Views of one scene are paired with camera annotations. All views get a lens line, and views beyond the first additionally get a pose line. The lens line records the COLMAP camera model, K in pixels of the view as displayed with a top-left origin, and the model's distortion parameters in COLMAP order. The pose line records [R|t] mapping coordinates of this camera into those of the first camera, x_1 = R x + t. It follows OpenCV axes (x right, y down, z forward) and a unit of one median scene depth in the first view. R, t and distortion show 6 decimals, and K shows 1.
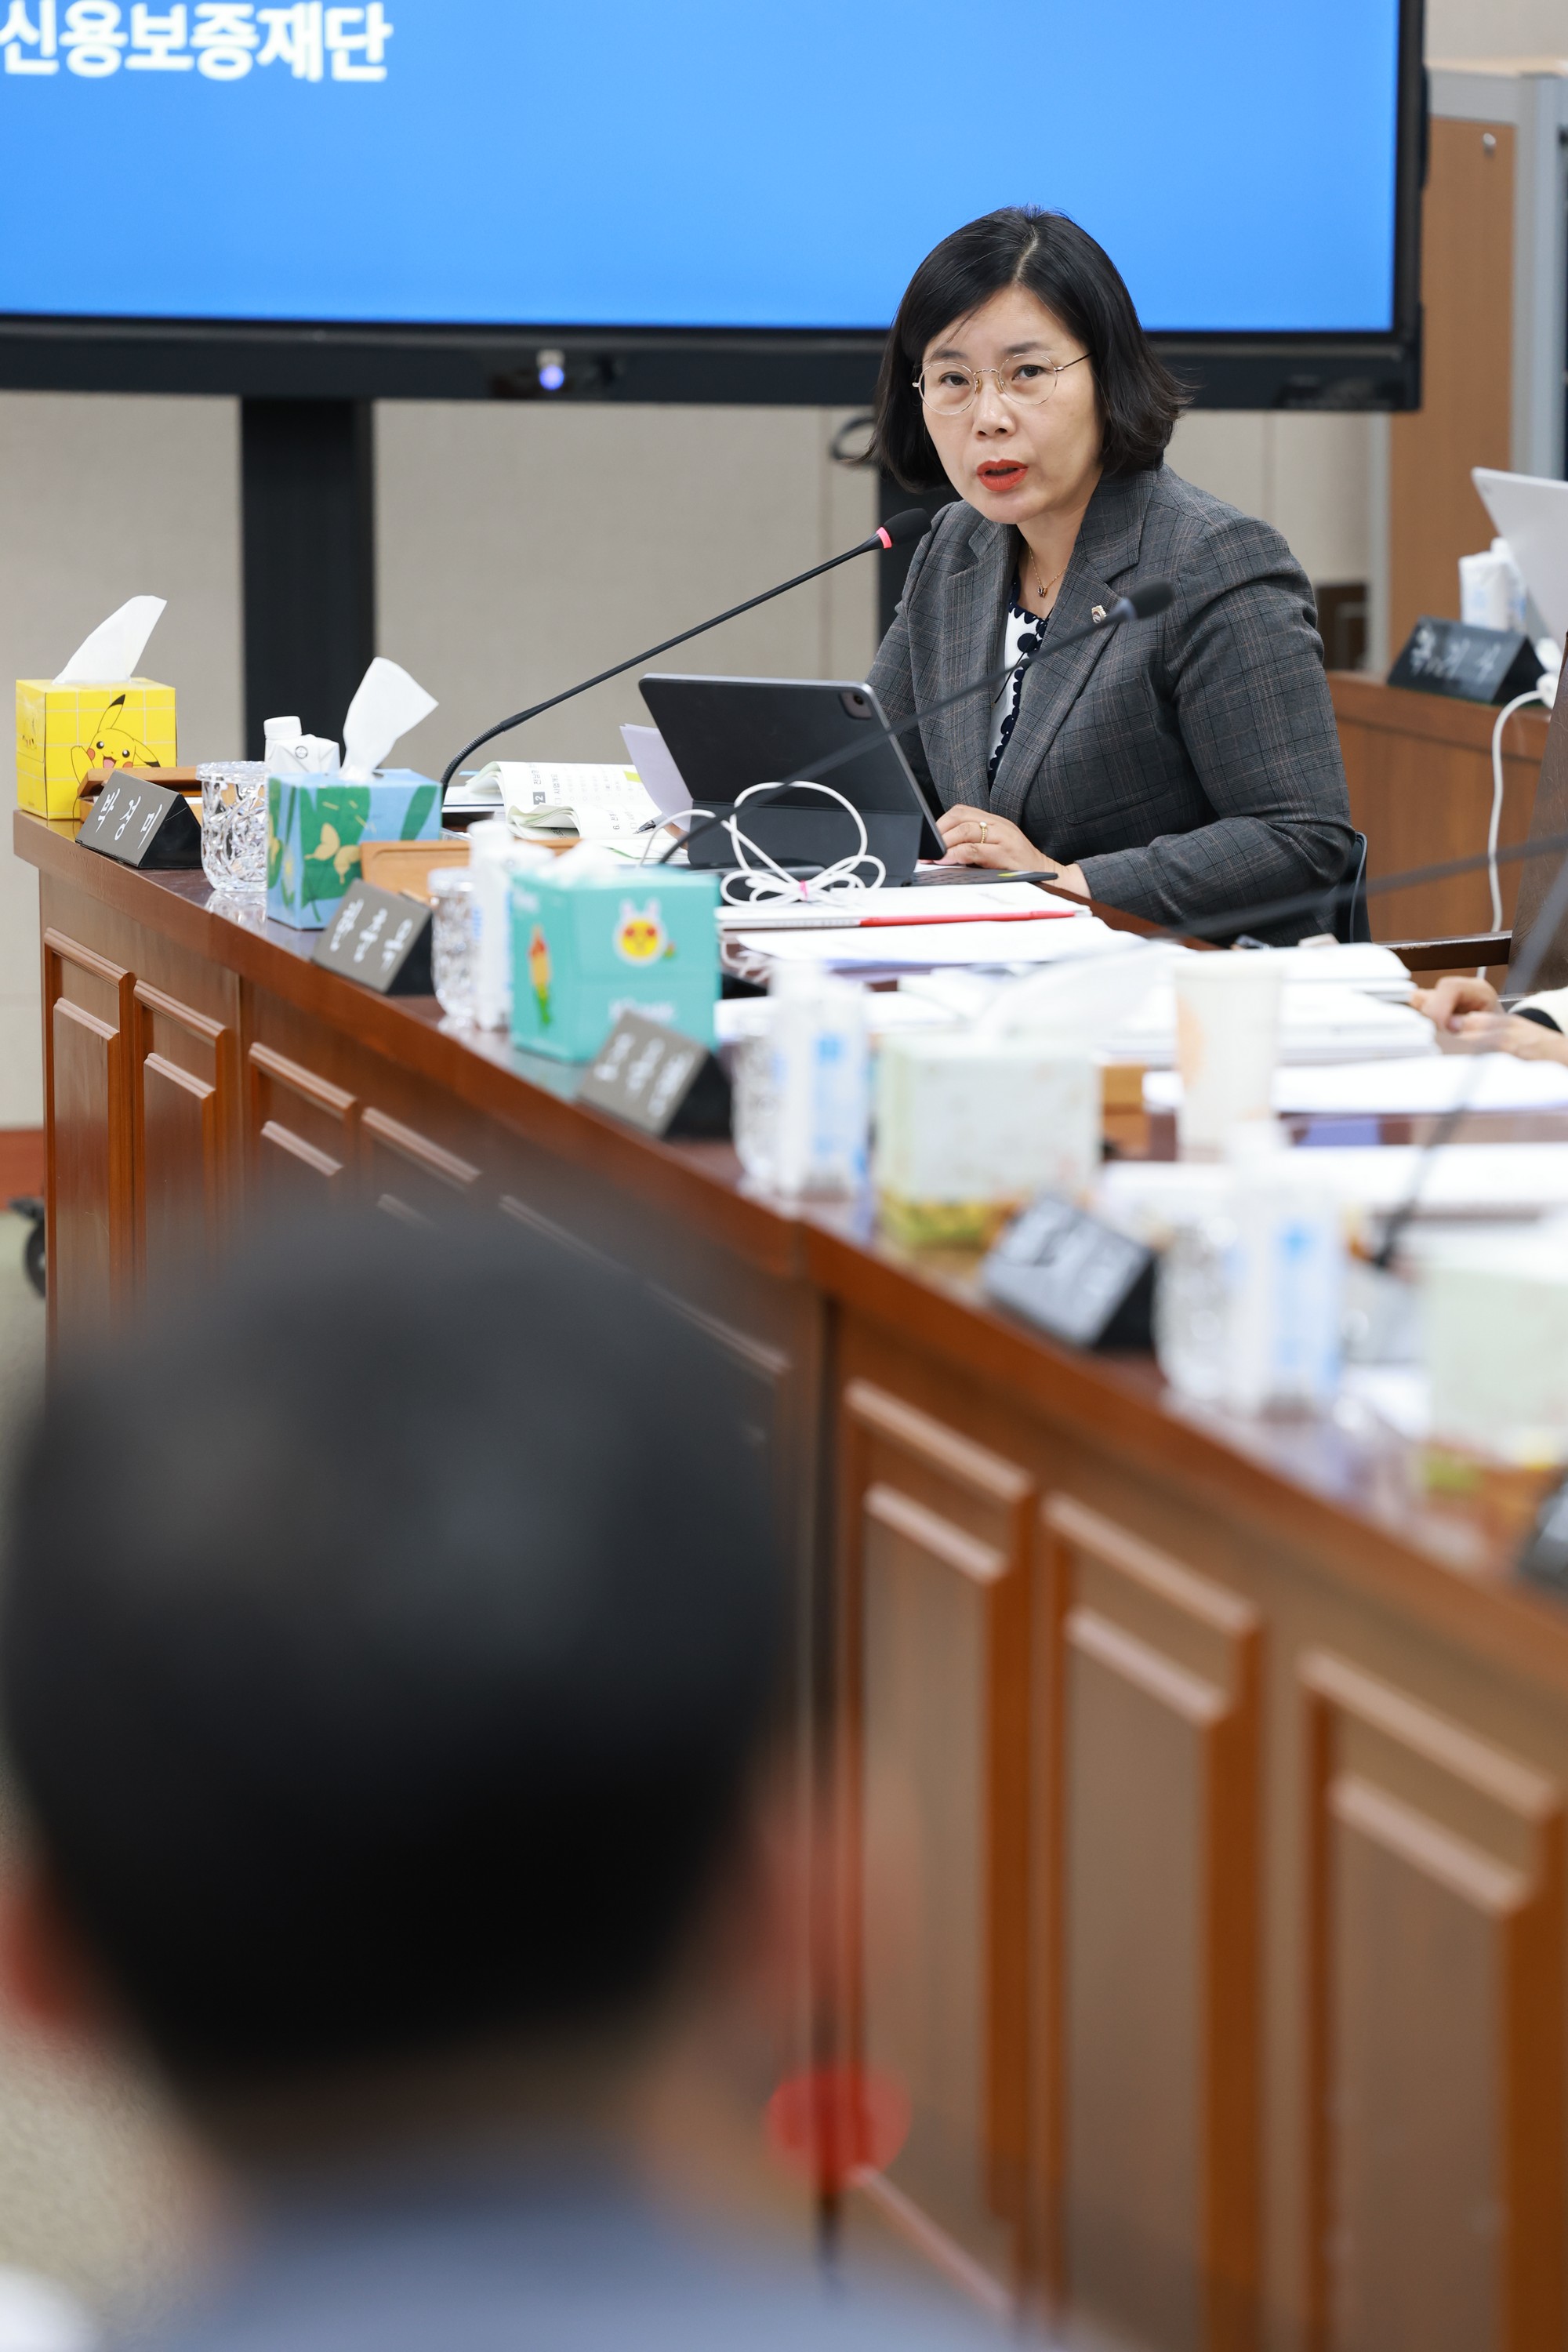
lens RADIAL K [[11024.2, 0, 784.0], [0, 11024.2, 1176.0], [0, 0, 1]] dist [0.947360, 14.405597]
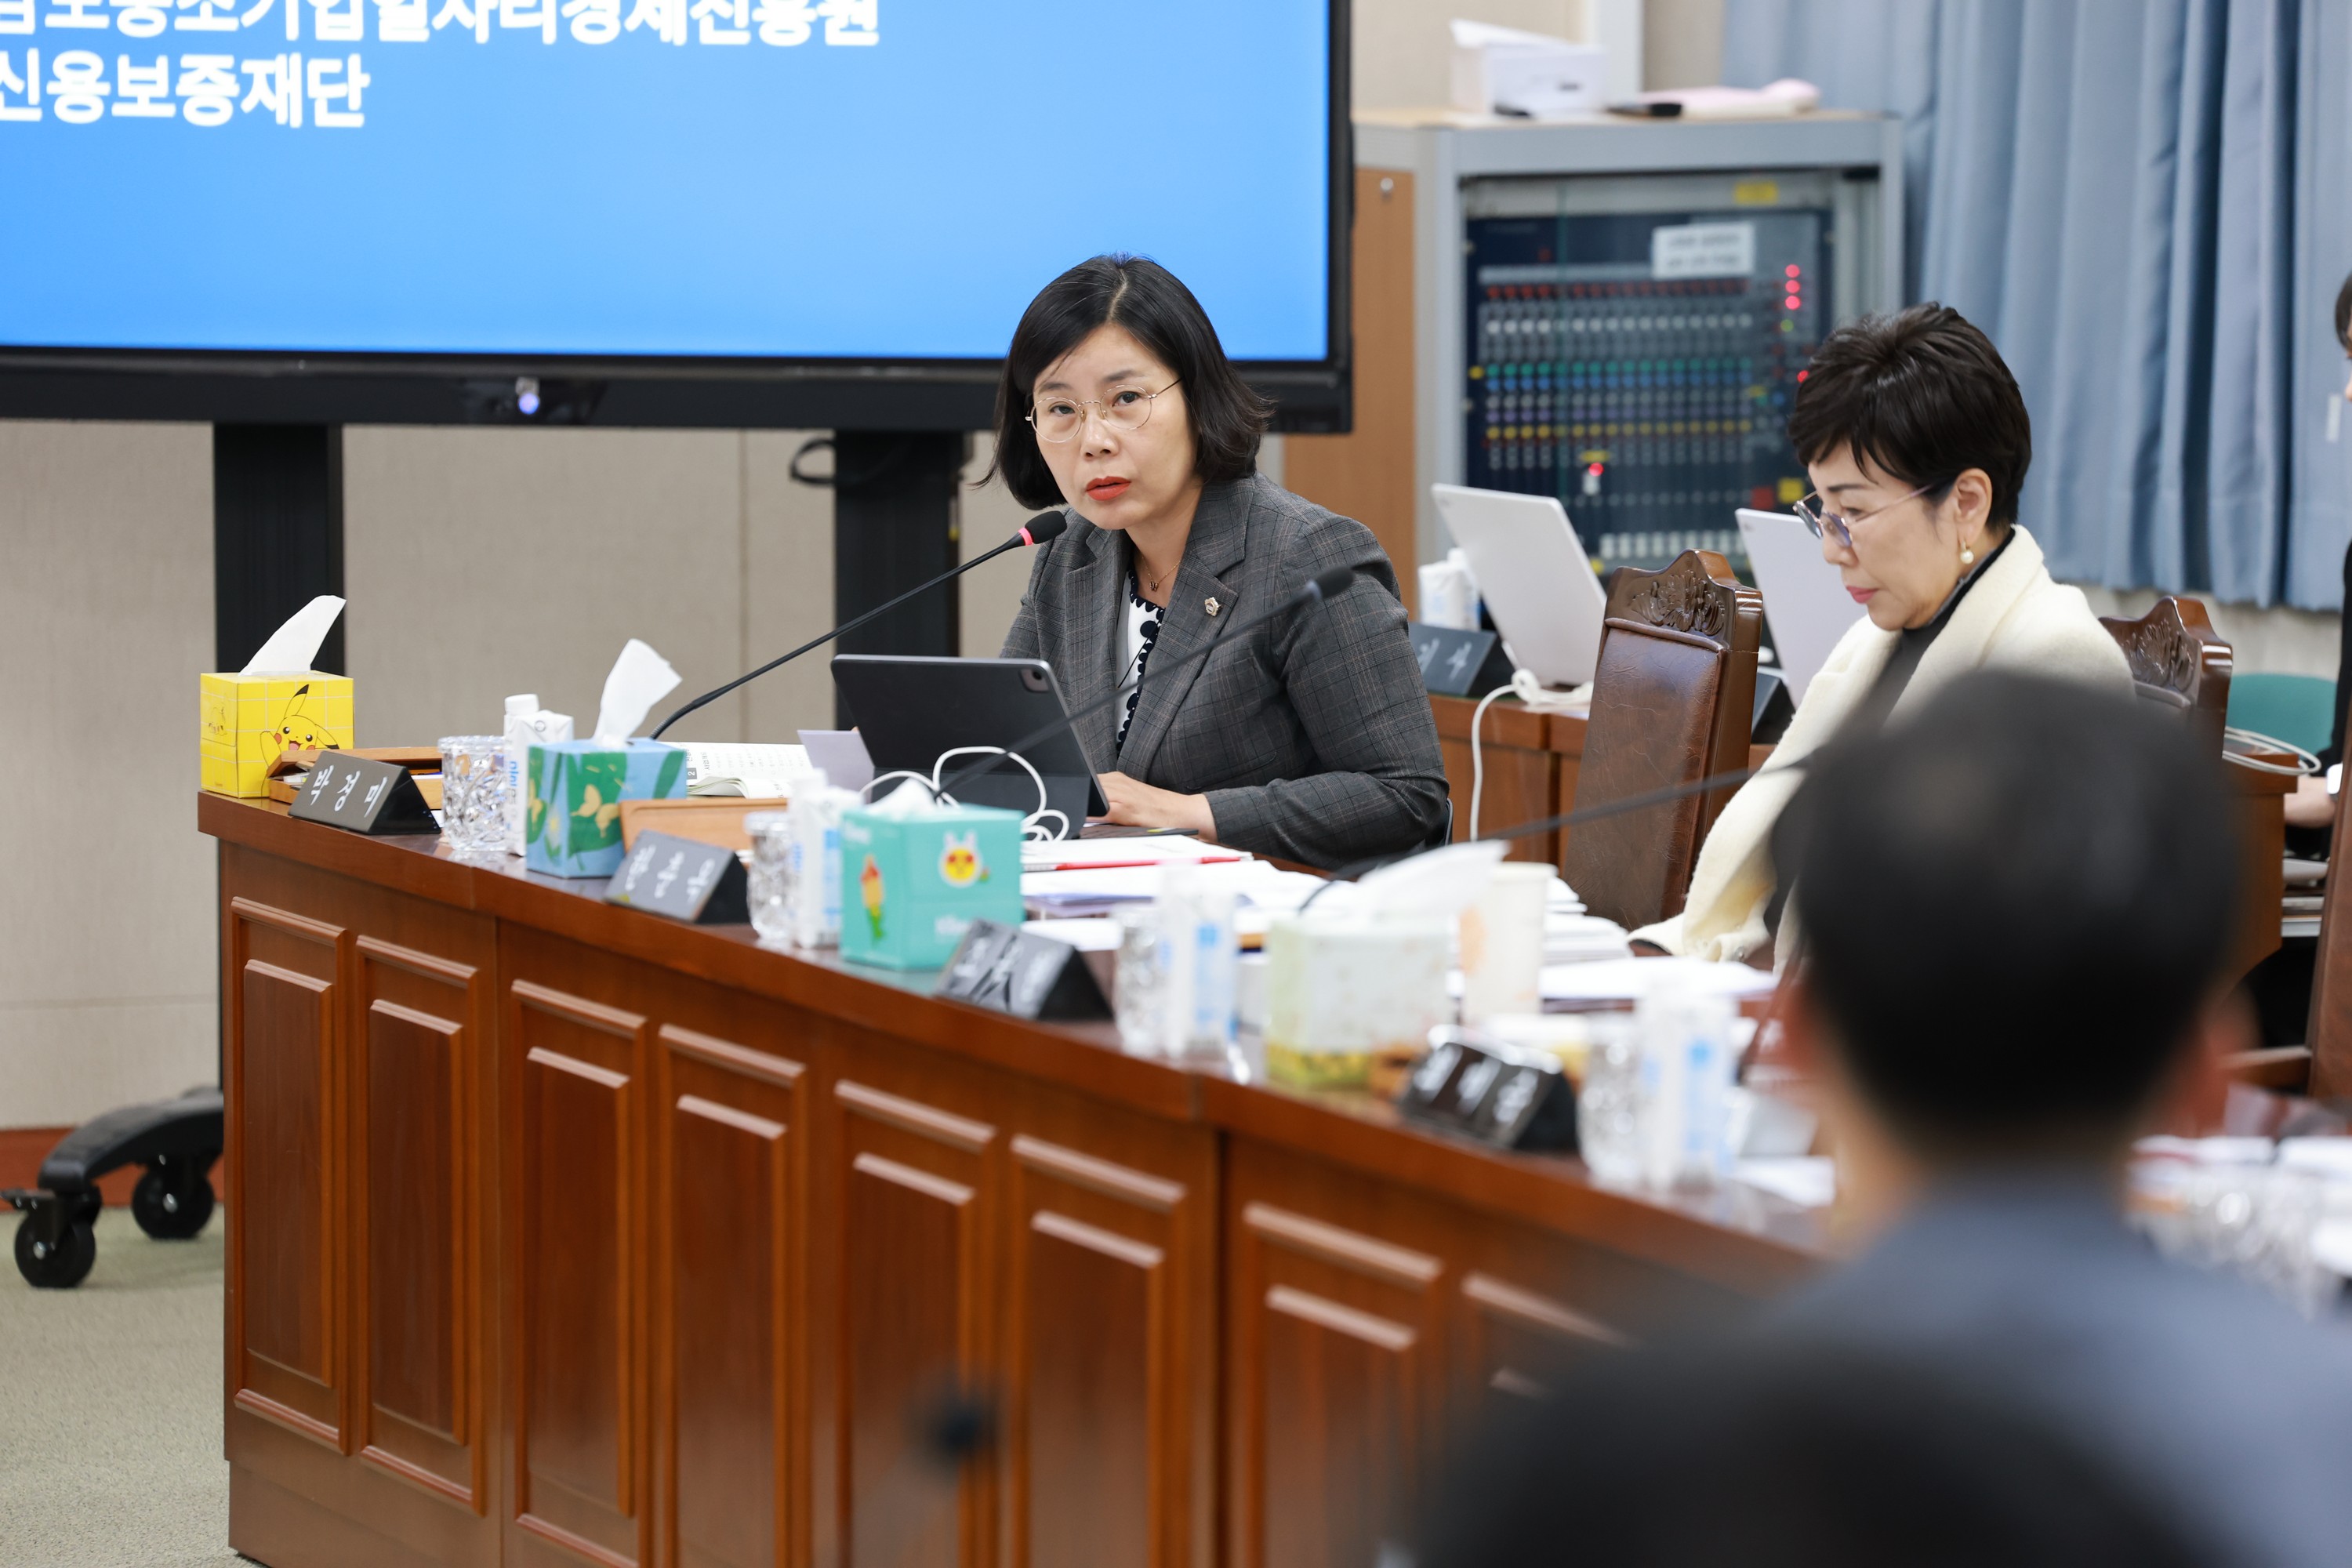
lens RADIAL K [[13887.9, 0, 1176.0], [0, 13887.9, 784.0], [0, 0, 1]] dist [1.310289, 54.205507]
pose [[0.994254, -0.007284, 0.106801, -0.126653], [0.012311, 0.998843, -0.046482, 0.033361], [-0.106339, 0.047530, 0.993193, -0.404868]]
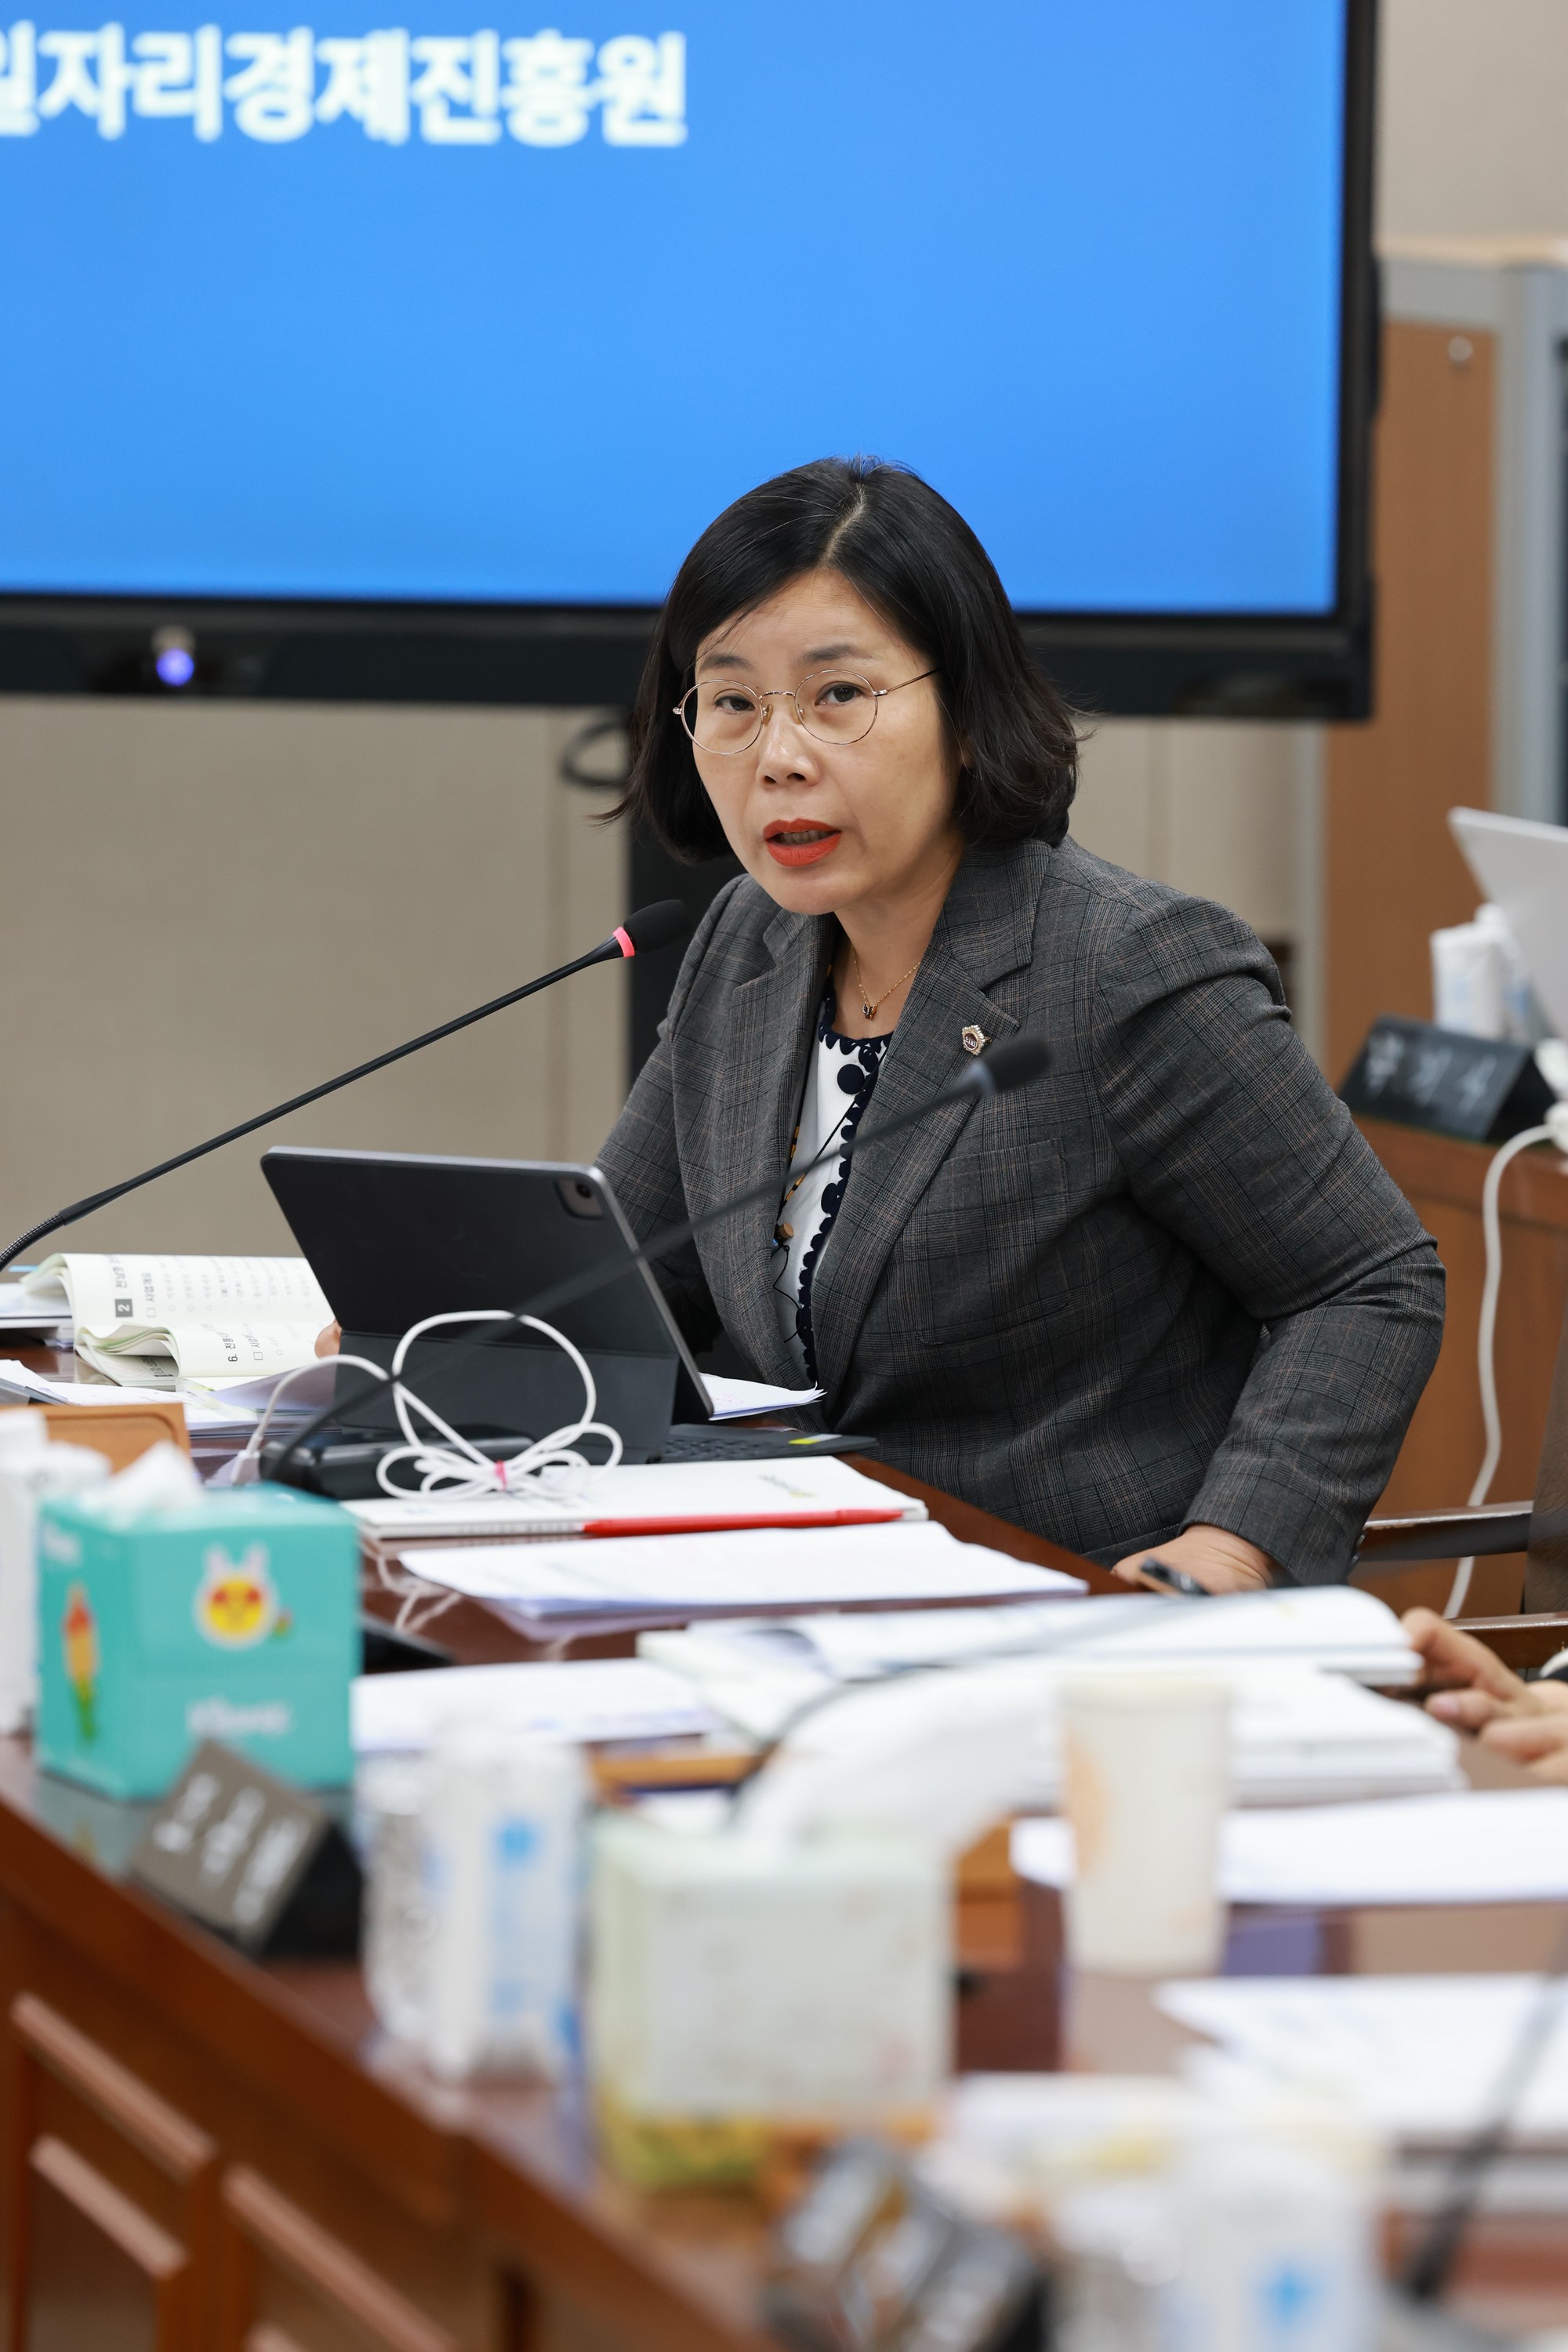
lens RADIAL K [[12495.5, 0, 784.0], [0, 12495.5, 1176.0], [0, 0, 1]] dist [1.307126, 17.292592]
pose [[0.999833, 0.001646, 0.018205, 0.004876], [-0.001260, 0.999774, -0.021204, -0.026660], [-0.018236, 0.021177, 0.999609, 0.223008]]
